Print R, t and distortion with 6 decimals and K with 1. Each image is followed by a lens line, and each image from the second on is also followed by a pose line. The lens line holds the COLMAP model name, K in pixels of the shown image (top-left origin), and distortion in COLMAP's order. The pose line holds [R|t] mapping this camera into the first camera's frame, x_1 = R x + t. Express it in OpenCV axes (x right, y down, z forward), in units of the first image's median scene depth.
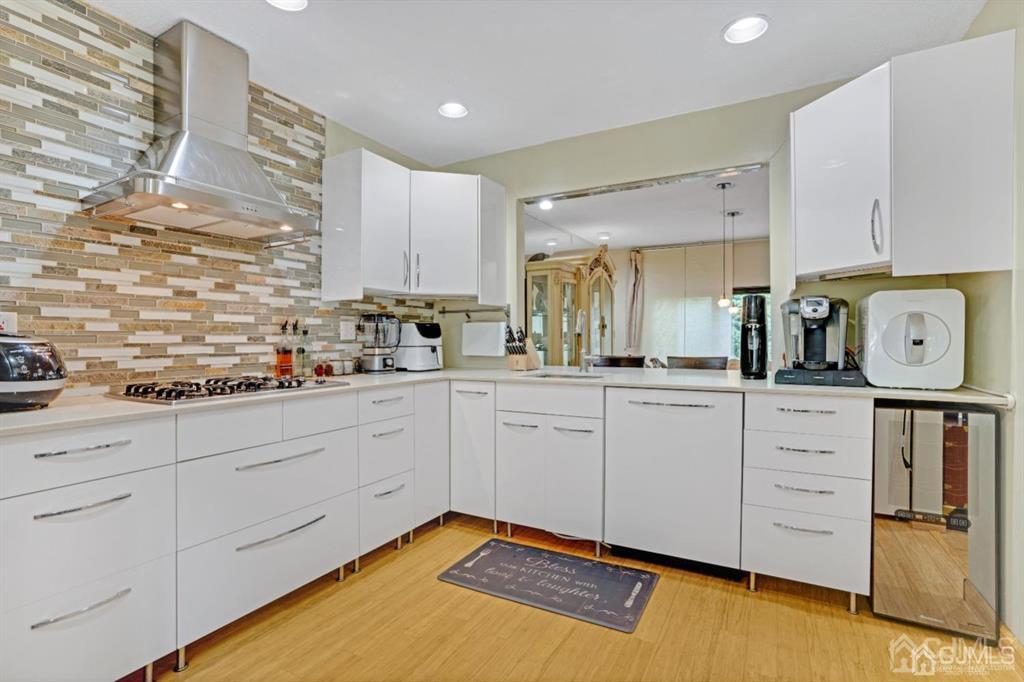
lens RADIAL K [[474.5, 0, 515.9], [0, 474.5, 339.3], [0, 0, 1]] dist [-0.055139, 0.024366]
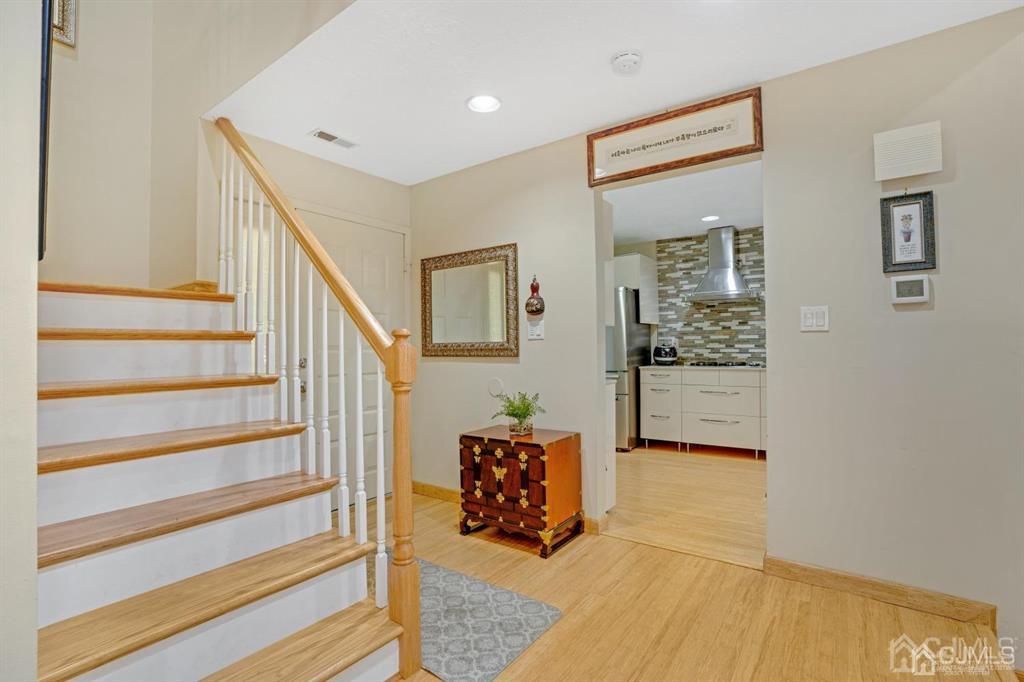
lens RADIAL K [[496.0, 0, 526.3], [0, 496.0, 332.9], [0, 0, 1]] dist [-0.061316, 0.000607]
pose [[-0.093723, -0.024146, -0.995305, 1.840358], [0.006109, 0.999673, -0.024827, -0.010957], [0.995580, -0.008407, -0.093545, 0.155456]]
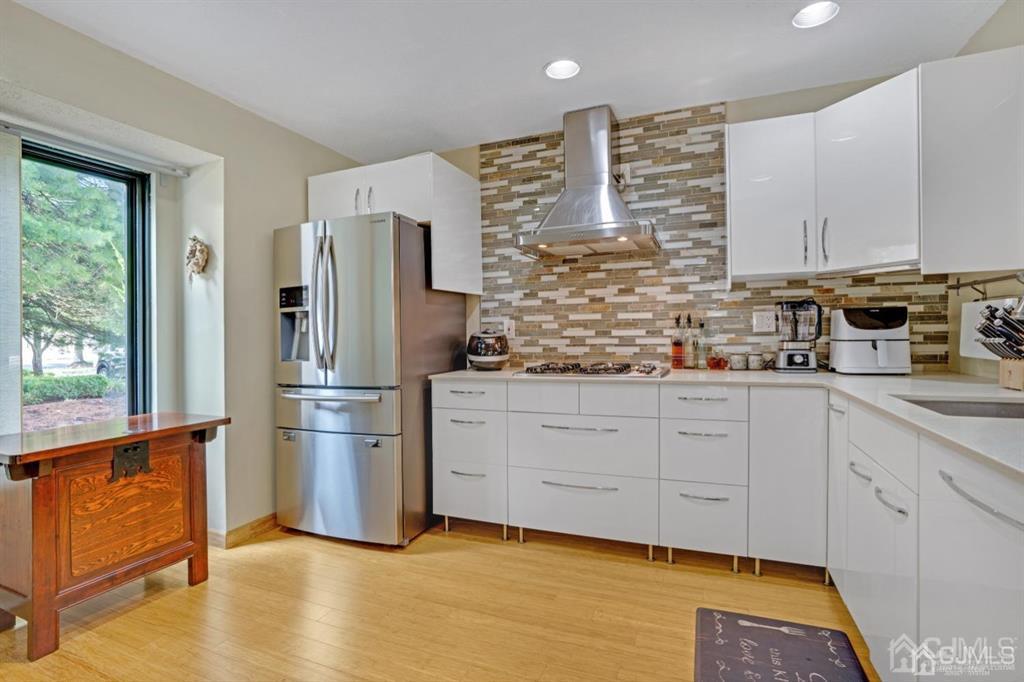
lens RADIAL K [[496.0, 0, 526.3], [0, 496.0, 332.9], [0, 0, 1]] dist [-0.061316, 0.000607]
pose [[0.120085, 0.000055, -0.992764, 0.649819], [0.011827, 0.999929, 0.001486, -0.005073], [0.992693, -0.011920, 0.120076, 0.558544]]
